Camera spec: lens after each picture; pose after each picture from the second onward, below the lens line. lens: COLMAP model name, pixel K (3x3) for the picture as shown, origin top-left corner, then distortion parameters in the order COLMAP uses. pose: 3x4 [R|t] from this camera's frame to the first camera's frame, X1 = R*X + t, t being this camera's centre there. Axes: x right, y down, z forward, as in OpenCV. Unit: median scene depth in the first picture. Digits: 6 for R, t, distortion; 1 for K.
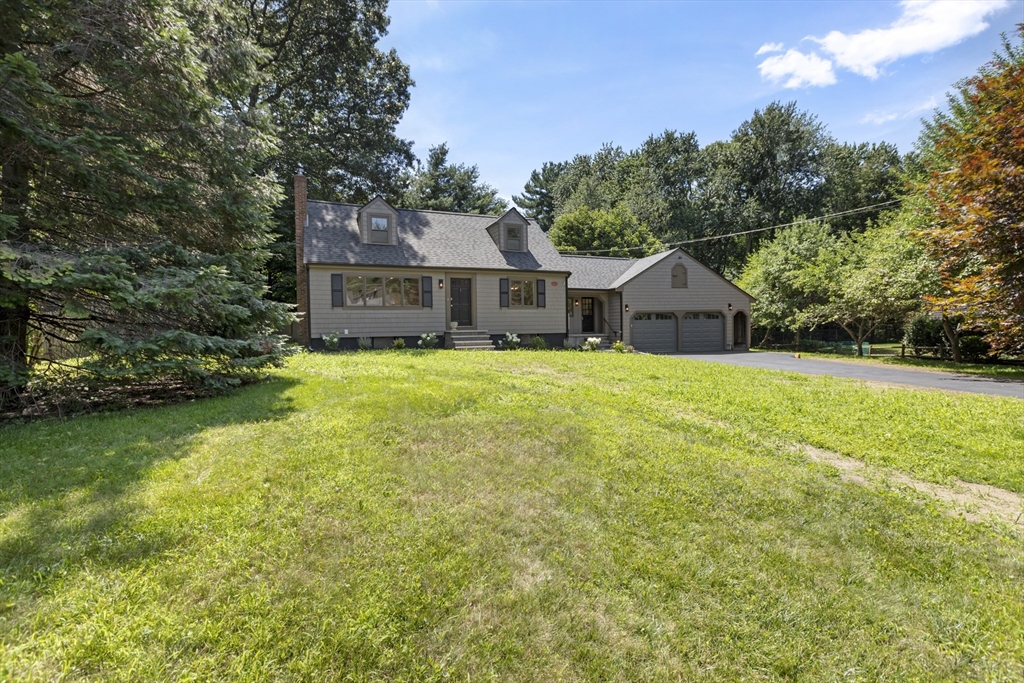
lens RADIAL K [[454.8, 0, 510.9], [0, 454.8, 336.9], [0, 0, 1]] dist [-0.000537, 0.000476]
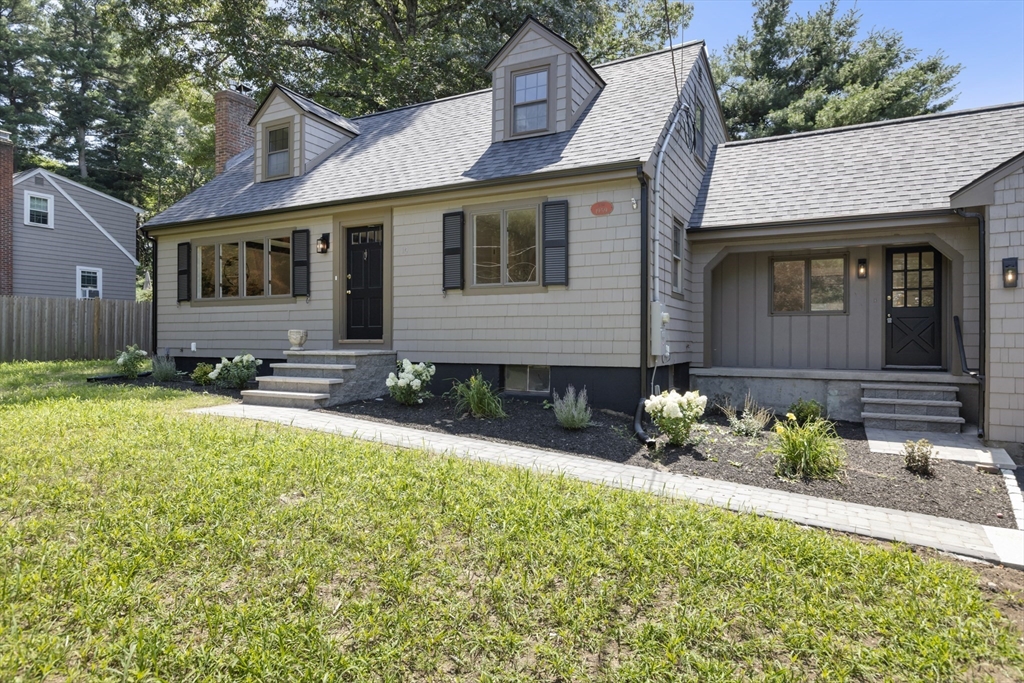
lens RADIAL K [[603.0, 0, 512.0], [0, 603.0, 341.5], [0, 0, 1]] dist [-0.000157, -0.000342]
pose [[0.645939, 0.020107, -0.763124, 0.326240], [-0.027109, 0.999627, 0.003392, -0.022283], [0.762907, 0.018497, 0.646243, 0.602044]]
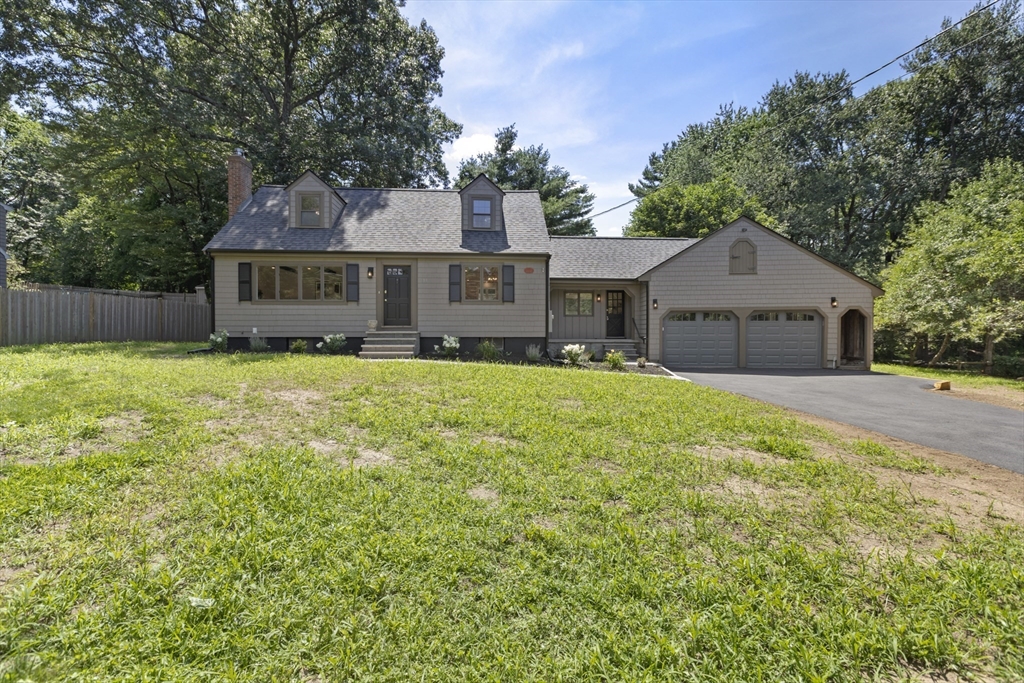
lens RADIAL K [[454.8, 0, 510.9], [0, 454.8, 336.9], [0, 0, 1]] dist [-0.000537, 0.000476]
pose [[0.947239, 0.020644, -0.319863, 0.269186], [-0.021924, 0.999760, -0.000404, -0.006937], [0.319778, 0.007395, 0.947464, 0.252188]]
